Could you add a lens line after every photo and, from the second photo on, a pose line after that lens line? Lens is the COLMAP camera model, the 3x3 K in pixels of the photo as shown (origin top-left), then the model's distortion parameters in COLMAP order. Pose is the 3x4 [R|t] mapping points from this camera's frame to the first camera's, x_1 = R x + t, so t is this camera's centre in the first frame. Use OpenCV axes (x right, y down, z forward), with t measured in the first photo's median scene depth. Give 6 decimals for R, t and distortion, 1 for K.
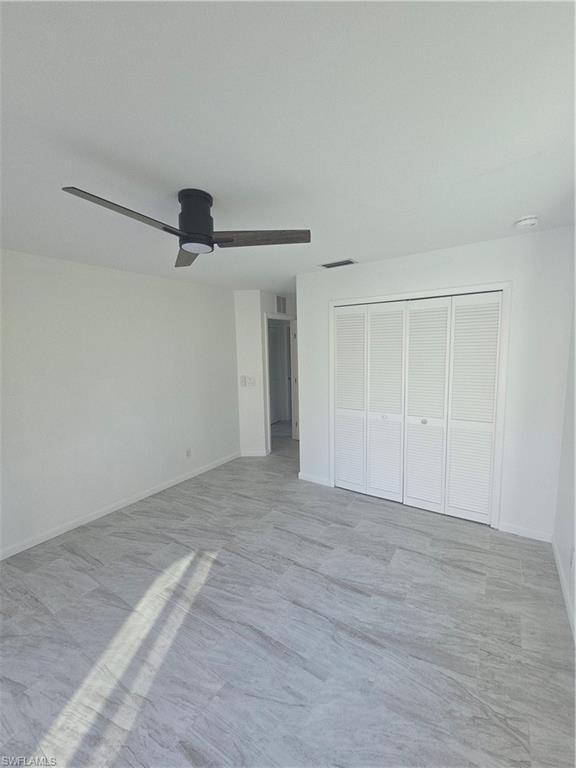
lens RADIAL K [[313.5, 0, 288.7], [0, 313.5, 384.0], [0, 0, 1]] dist [0.001575, -0.000650]
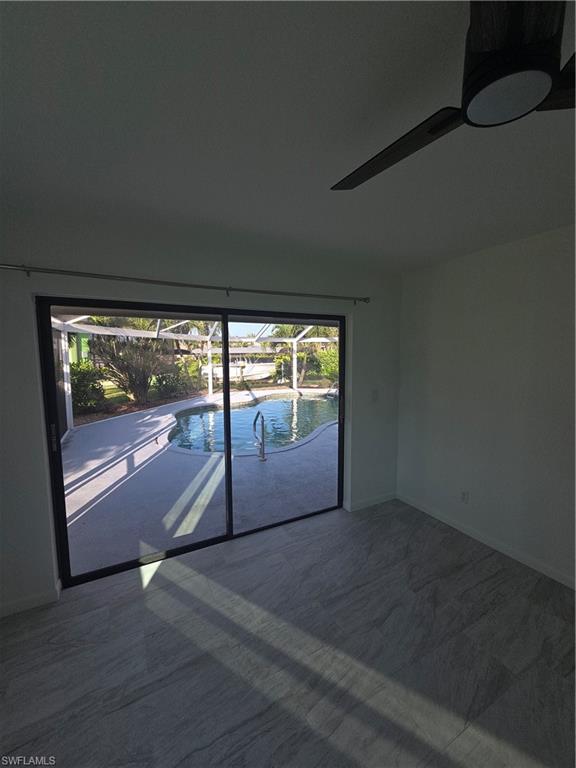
lens RADIAL K [[313.5, 0, 287.4], [0, 313.5, 382.7], [0, 0, 1]] dist [0.001575, -0.000650]
pose [[-0.460989, 0.109463, -0.880629, 0.210817], [-0.089643, 0.981542, 0.168933, -0.089971], [0.882866, 0.156819, -0.442668, 0.820077]]
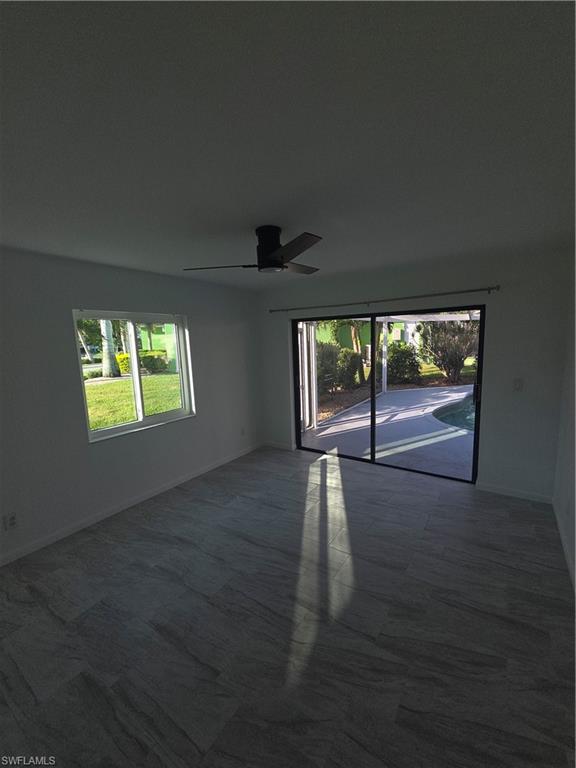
lens RADIAL K [[313.5, 0, 292.4], [0, 313.5, 383.8], [0, 0, 1]] dist [0.001575, -0.000650]
pose [[-0.998205, 0.059873, 0.001186, -0.298199], [0.058156, 0.964472, 0.257703, -0.259784], [0.014286, 0.257310, -0.966223, 1.986098]]
